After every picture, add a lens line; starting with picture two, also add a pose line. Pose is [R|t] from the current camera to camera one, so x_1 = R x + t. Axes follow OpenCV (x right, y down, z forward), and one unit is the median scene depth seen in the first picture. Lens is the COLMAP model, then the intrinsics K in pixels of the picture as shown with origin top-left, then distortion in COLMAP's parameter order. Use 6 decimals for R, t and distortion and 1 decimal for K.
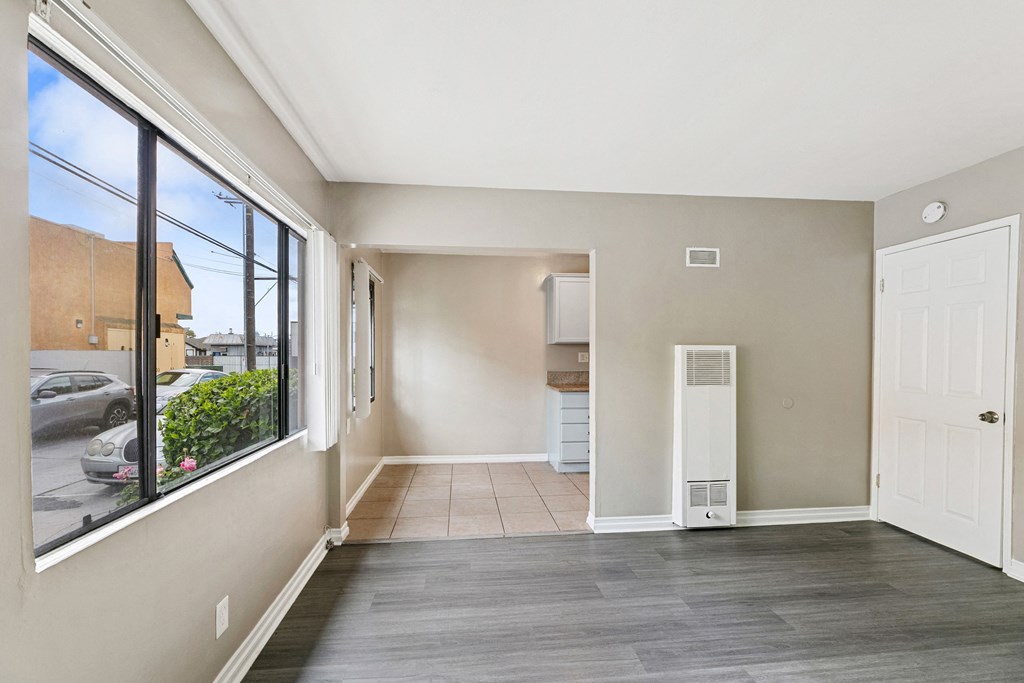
lens RADIAL K [[422.9, 0, 511.2], [0, 422.9, 357.8], [0, 0, 1]] dist [-0.001582, 0.000172]
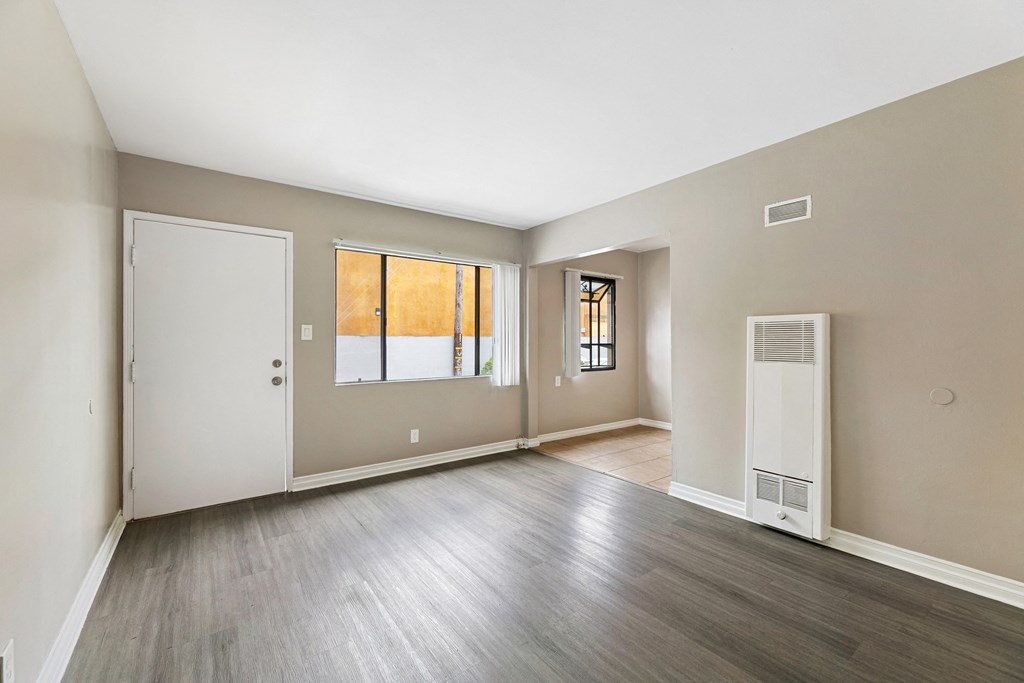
lens RADIAL K [[422.9, 0, 532.9], [0, 422.9, 337.4], [0, 0, 1]] dist [-0.001582, 0.000172]
pose [[0.538746, -0.008114, -0.842429, 0.920368], [-0.005649, 0.999896, -0.013243, 0.029682], [0.842449, 0.011893, 0.538645, 0.121569]]
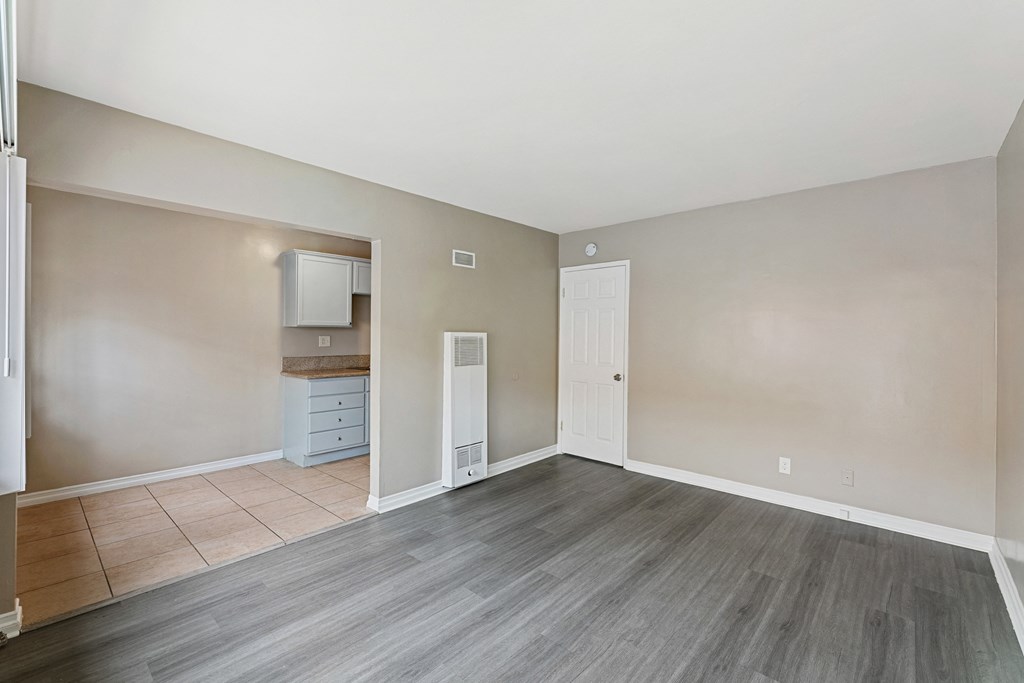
lens RADIAL K [[429.9, 0, 516.4], [0, 429.9, 332.5], [0, 0, 1]] dist [0.001430, -0.000372]
pose [[0.748511, 0.007557, 0.663080, -0.251533], [0.000718, 0.999925, -0.012207, -0.014242], [-0.663123, 0.009613, 0.748449, -0.011009]]
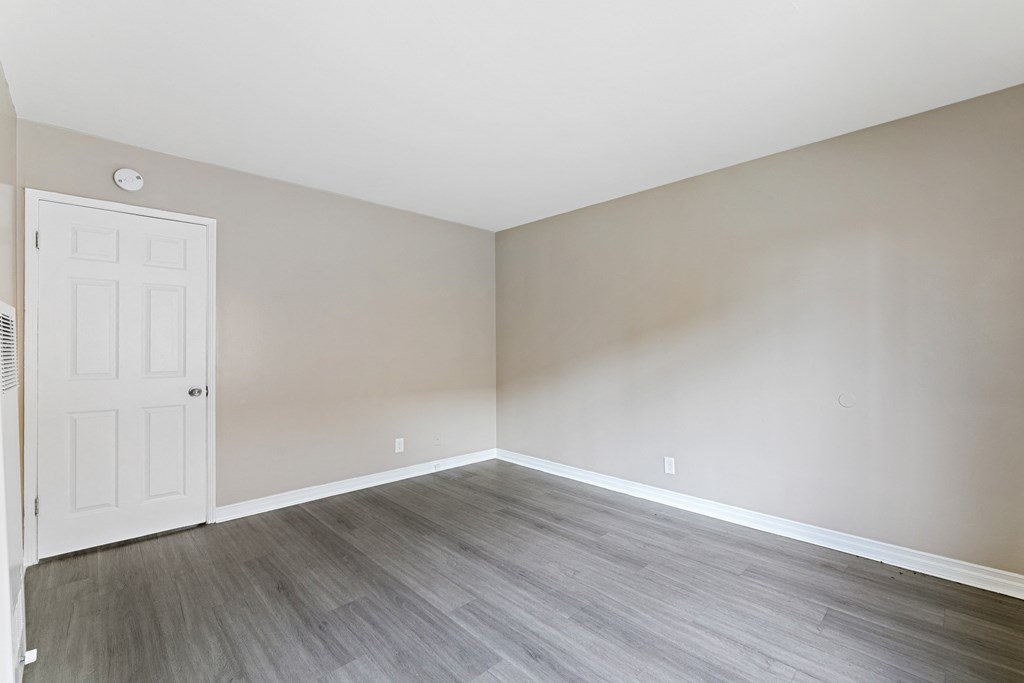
lens RADIAL K [[445.1, 0, 531.1], [0, 445.1, 350.0], [0, 0, 1]] dist [-0.001929, -0.000238]
pose [[-0.620473, -0.000238, 0.784228, -0.274959], [0.010913, 0.999900, 0.008938, 0.023729], [-0.784152, 0.014105, -0.620409, 0.859281]]
